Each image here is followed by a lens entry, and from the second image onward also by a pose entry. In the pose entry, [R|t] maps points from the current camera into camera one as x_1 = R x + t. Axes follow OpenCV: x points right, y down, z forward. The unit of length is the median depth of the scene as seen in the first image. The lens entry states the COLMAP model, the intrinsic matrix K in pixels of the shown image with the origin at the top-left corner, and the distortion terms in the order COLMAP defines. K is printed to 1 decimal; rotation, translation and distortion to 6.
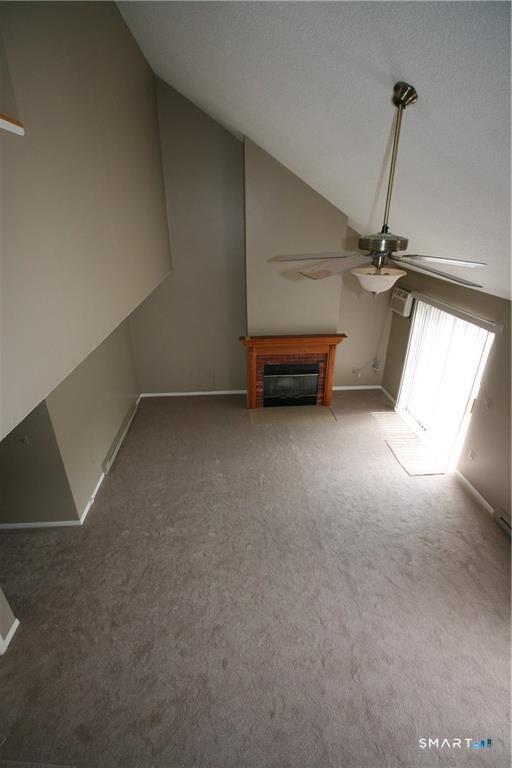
lens RADIAL K [[371.0, 0, 251.4], [0, 371.0, 390.7], [0, 0, 1]] dist [-0.002056, -0.000001]
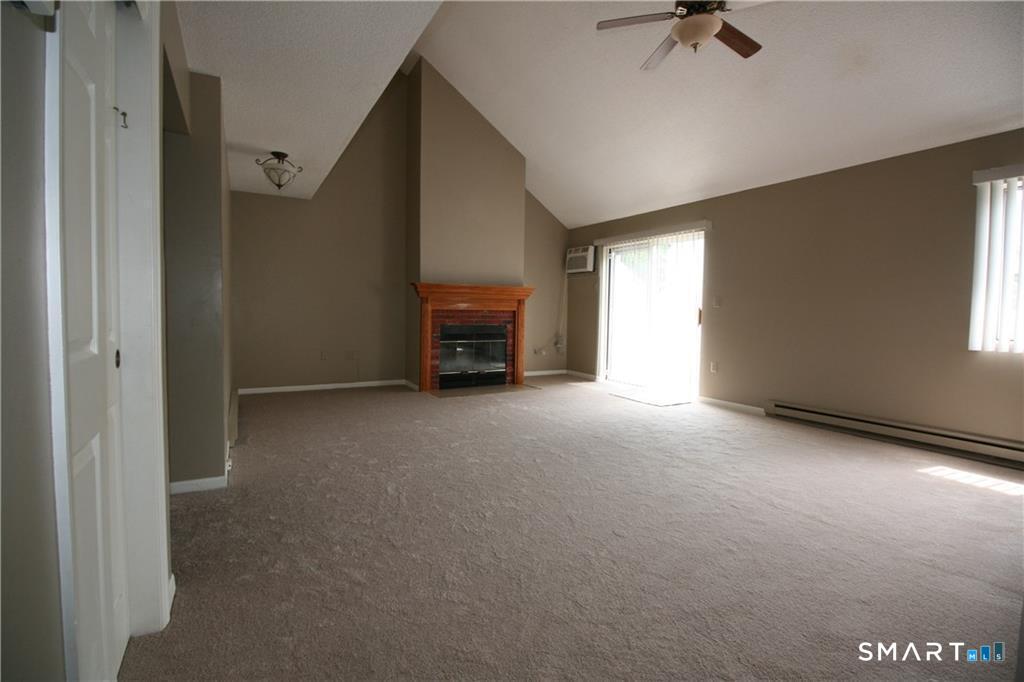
lens RADIAL K [[494.7, 0, 501.4], [0, 494.7, 340.4], [0, 0, 1]] dist [-0.002056, -0.000001]
pose [[0.906349, -0.001369, 0.422528, -0.277164], [0.166804, 0.919932, -0.354825, 0.333190], [-0.388211, 0.392075, 0.834008, 0.132698]]
